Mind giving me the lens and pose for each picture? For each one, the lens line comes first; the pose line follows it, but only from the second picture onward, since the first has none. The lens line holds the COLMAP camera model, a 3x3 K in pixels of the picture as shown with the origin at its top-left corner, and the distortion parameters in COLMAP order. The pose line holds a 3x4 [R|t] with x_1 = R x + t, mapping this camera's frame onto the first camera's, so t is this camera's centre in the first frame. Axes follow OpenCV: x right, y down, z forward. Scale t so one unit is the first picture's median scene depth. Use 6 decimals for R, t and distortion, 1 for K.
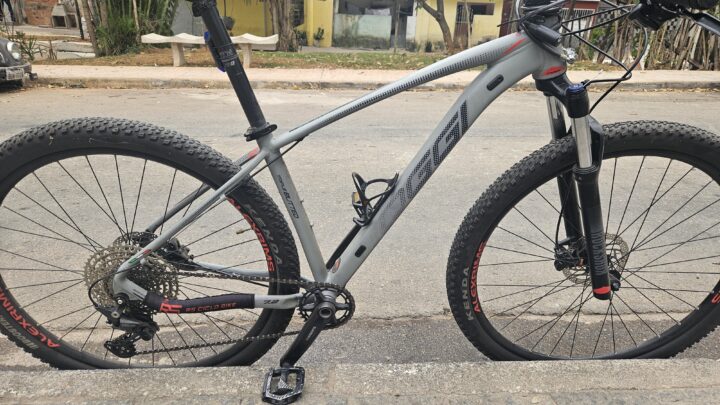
lens RADIAL K [[483.1, 0, 362.6], [0, 483.1, 215.5], [0, 0, 1]] dist [0.056314, -0.055840]
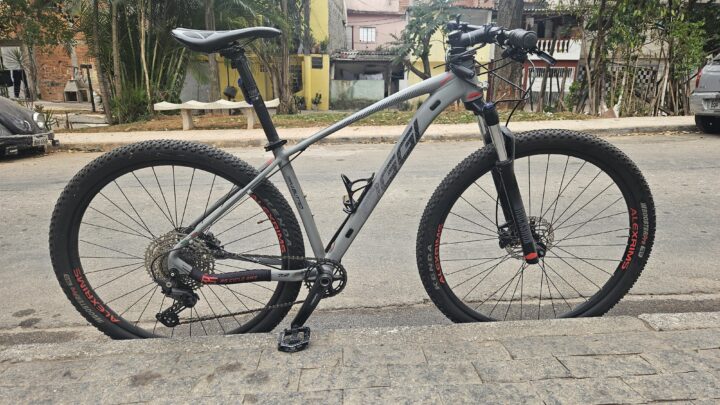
lens RADIAL K [[483.1, 0, 362.6], [0, 483.1, 215.5], [0, 0, 1]] dist [0.056314, -0.055840]
pose [[0.999337, -0.036406, -0.000833, 0.033101], [0.036042, 0.992091, -0.120233, 0.176741], [0.005204, 0.120123, 0.992745, -0.322835]]
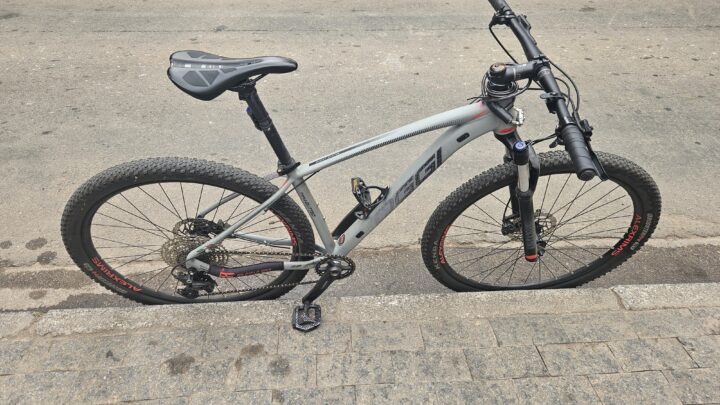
lens RADIAL K [[480.0, 0, 351.2], [0, 480.0, 219.6], [0, 0, 1]] dist [0.058025, -0.059934]
pose [[0.999680, -0.012997, 0.021698, -0.055305], [0.005147, 0.944455, 0.328599, -0.390708], [-0.024763, -0.328383, 0.944220, -0.260005]]
